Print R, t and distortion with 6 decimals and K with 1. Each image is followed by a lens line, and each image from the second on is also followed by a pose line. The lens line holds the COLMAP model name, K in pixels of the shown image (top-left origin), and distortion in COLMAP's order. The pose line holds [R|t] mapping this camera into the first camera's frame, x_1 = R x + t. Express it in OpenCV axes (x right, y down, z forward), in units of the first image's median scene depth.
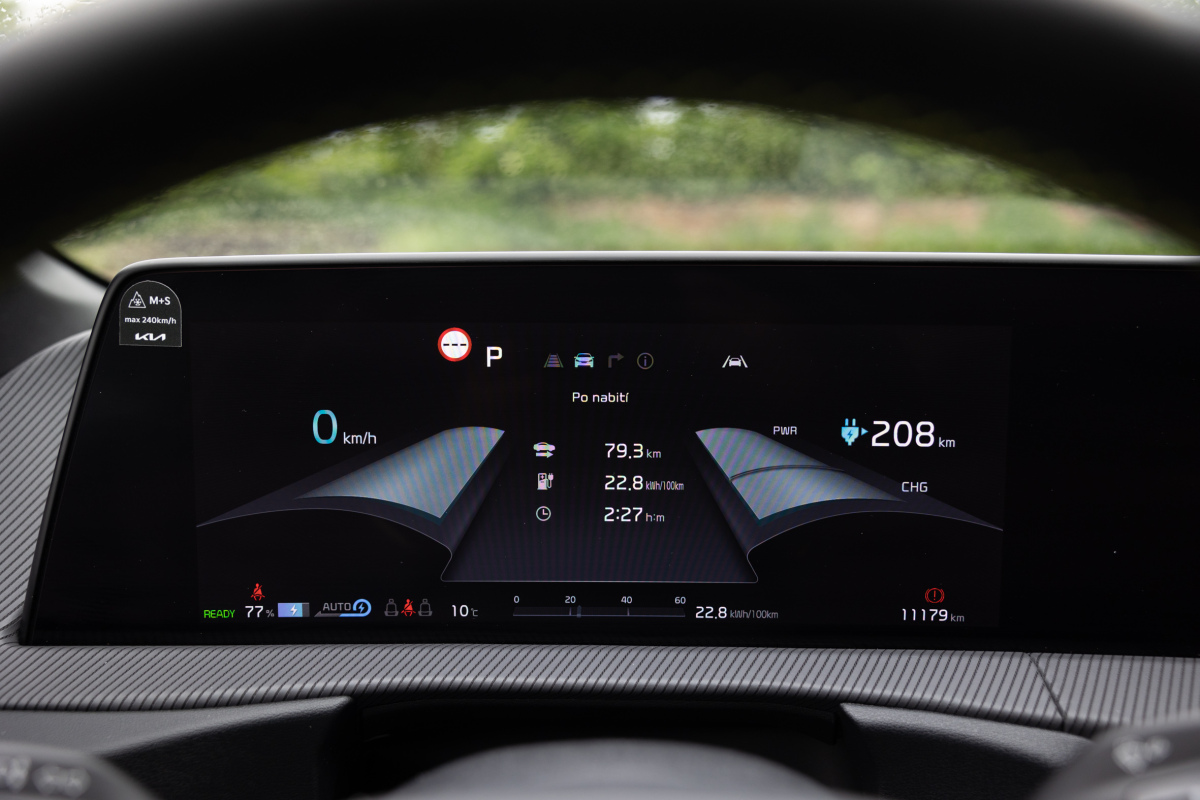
lens RADIAL K [[1074.2, 0, 600.8], [0, 1074.2, 410.8], [0, 0, 1]] dist [-0.019185, 0.003738]
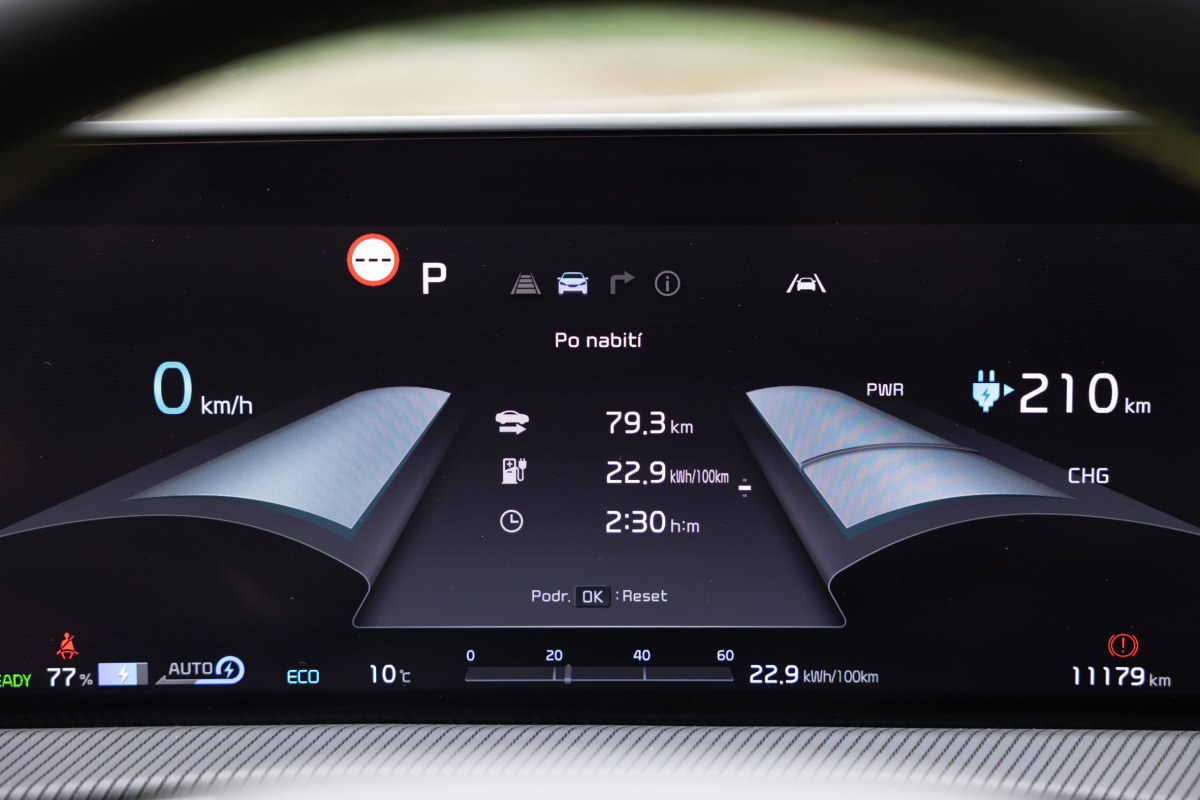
lens RADIAL K [[2498.1, 0, 602.5], [0, 2498.1, 407.7], [0, 0, 1]] dist [0.071783, 0.000000]
pose [[0.999954, -0.006511, -0.007081, 0.012164], [0.006580, 0.999931, 0.009688, 0.013642], [0.007017, -0.009734, 0.999928, -0.499032]]
